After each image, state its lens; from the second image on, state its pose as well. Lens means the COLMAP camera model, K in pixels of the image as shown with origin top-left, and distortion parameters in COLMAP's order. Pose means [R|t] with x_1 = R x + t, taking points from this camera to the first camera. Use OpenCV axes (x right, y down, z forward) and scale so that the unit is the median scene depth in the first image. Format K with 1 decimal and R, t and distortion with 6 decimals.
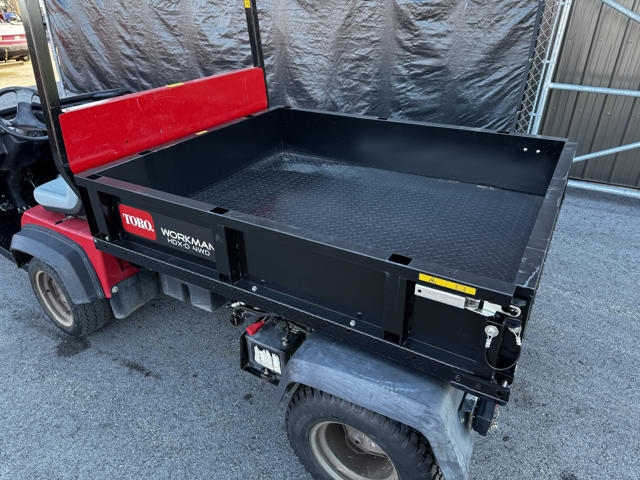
lens RADIAL K [[449.1, 0, 322.3], [0, 449.1, 239.7], [0, 0, 1]] dist [0.054962, -0.080676]
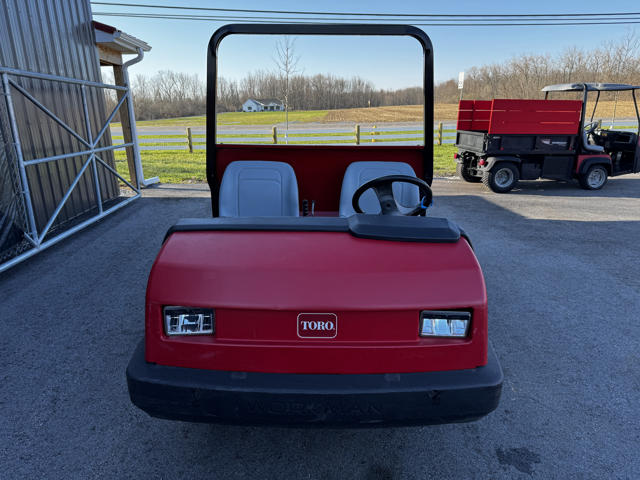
lens RADIAL K [[449.1, 0, 322.3], [0, 449.1, 239.7], [0, 0, 1]] dist [0.054962, -0.080676]
pose [[-0.488132, -0.251443, 0.835765, -0.727420], [0.420009, 0.771748, 0.477491, -0.375316], [-0.765062, 0.584108, -0.271106, 0.764853]]
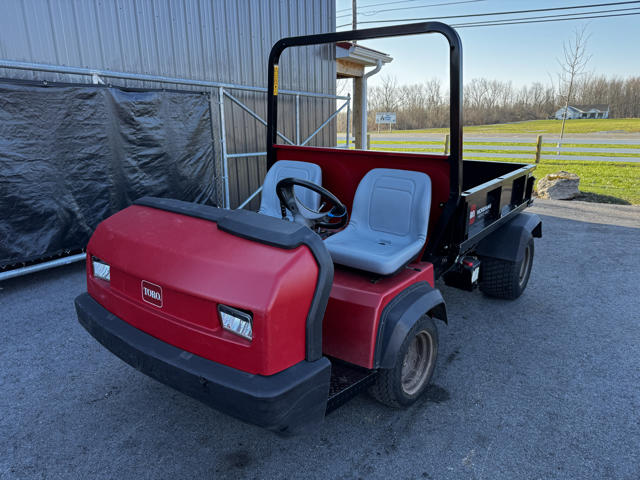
lens RADIAL K [[449.1, 0, 322.3], [0, 449.1, 239.7], [0, 0, 1]] dist [0.054962, -0.080676]
pose [[0.123201, -0.270853, 0.954704, -0.812277], [0.479614, 0.858470, 0.181658, -0.203319], [-0.868787, 0.435510, 0.235669, 0.460553]]
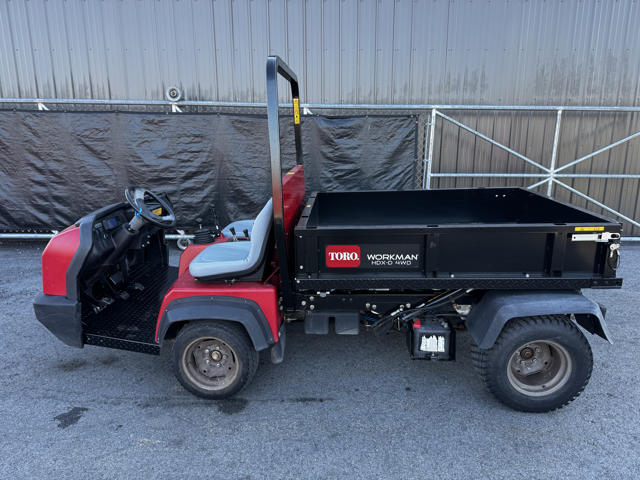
lens RADIAL K [[446.0, 0, 322.3], [0, 446.0, 238.9], [0, 0, 1]] dist [0.128821, -0.189339]
pose [[0.887835, -0.119408, 0.444399, -0.443740], [0.233135, 0.949348, -0.210681, 0.076489], [-0.396732, 0.290655, 0.870703, -0.073979]]
